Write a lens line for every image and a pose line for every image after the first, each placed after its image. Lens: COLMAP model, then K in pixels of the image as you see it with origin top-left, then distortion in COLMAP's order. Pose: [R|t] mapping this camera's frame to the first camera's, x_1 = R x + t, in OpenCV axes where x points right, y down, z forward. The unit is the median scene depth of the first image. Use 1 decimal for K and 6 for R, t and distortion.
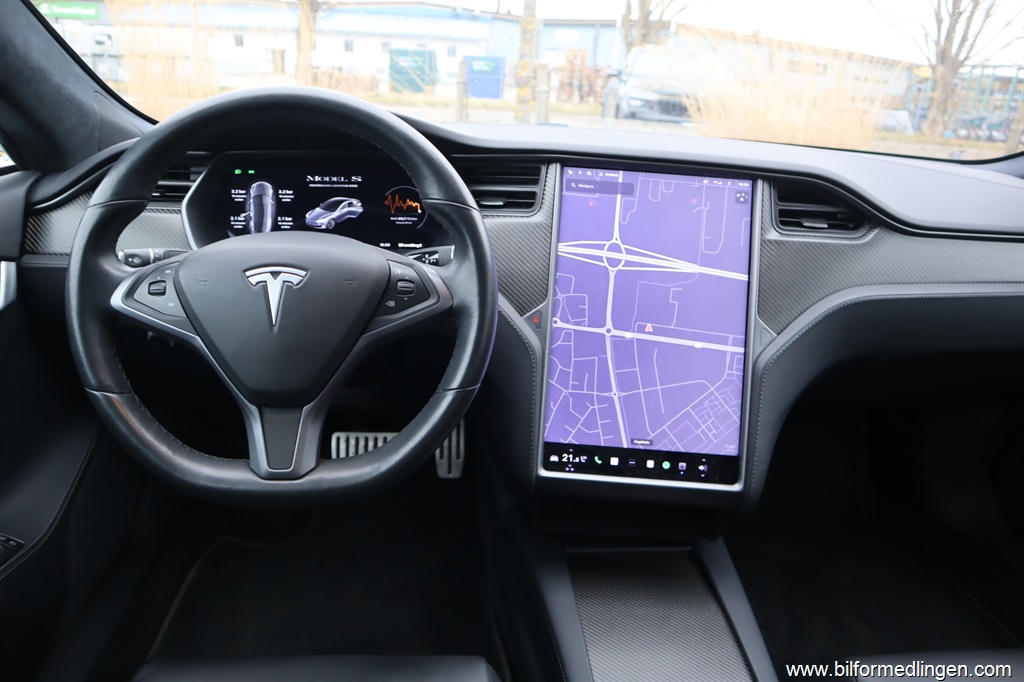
lens RADIAL K [[717.7, 0, 512.0], [0, 717.7, 341.0], [0, 0, 1]] dist [-0.132232, 0.086855]
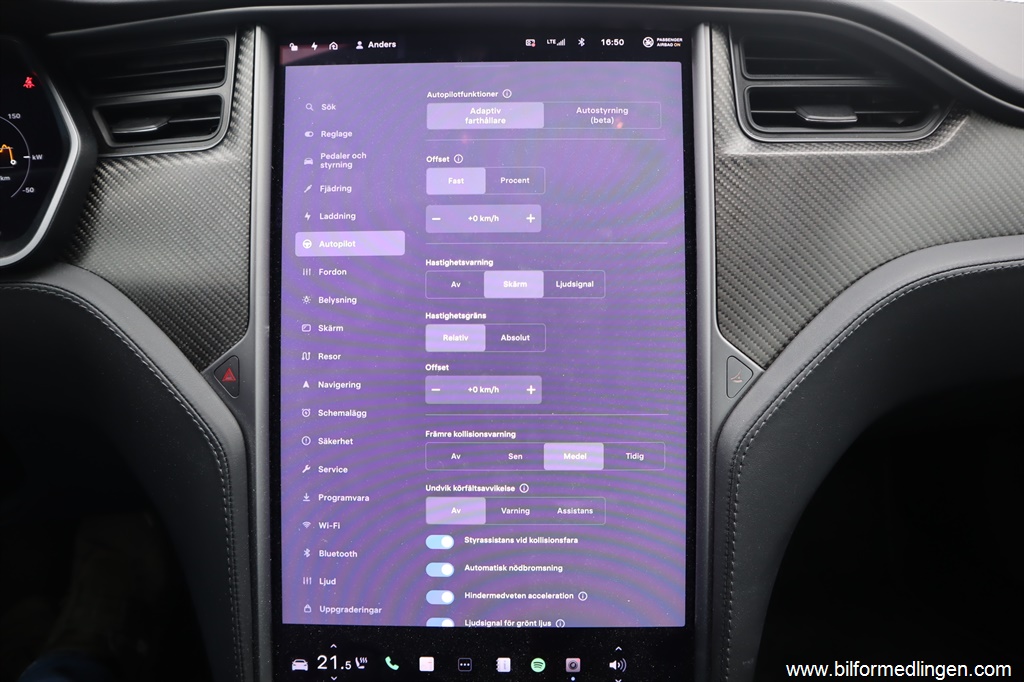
lens RADIAL K [[717.7, 0, 512.0], [0, 717.7, 341.0], [0, 0, 1]] dist [-0.132232, 0.086855]
pose [[0.996377, -0.079299, 0.030731, 0.201276], [0.077607, 0.995584, 0.052811, -0.061656], [-0.034783, -0.050234, 0.998132, 0.550018]]
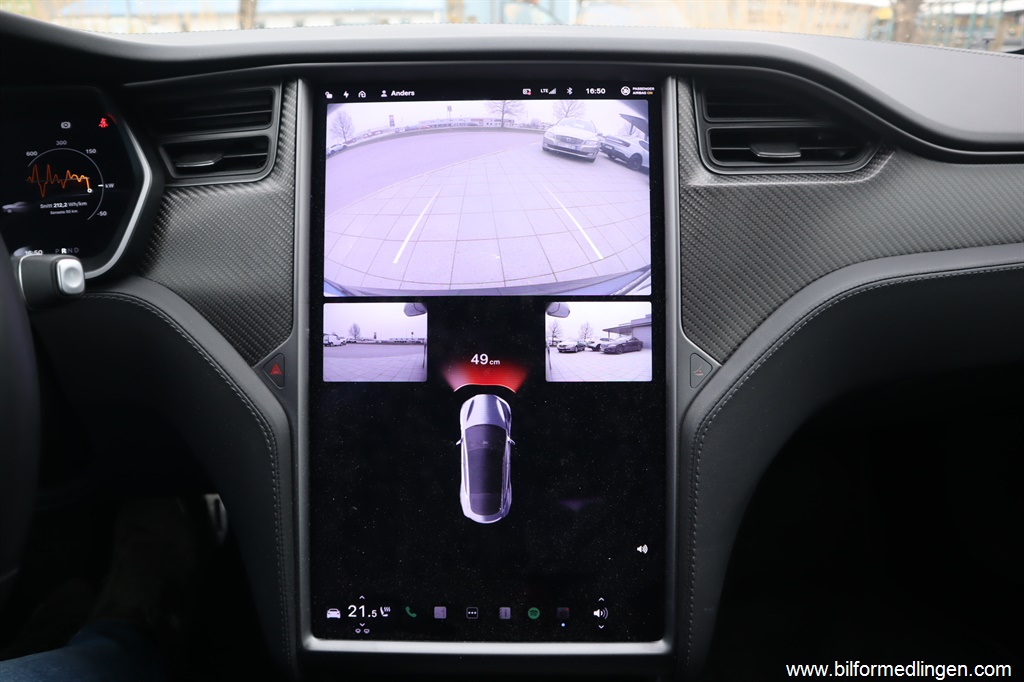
lens RADIAL K [[722.3, 0, 512.1], [0, 722.3, 335.7], [0, 0, 1]] dist [-0.134360, 0.088356]
pose [[0.996461, -0.079755, 0.026526, 0.201340], [0.078686, 0.996129, 0.039175, -0.063177], [-0.029548, -0.036949, 0.998880, 0.453794]]
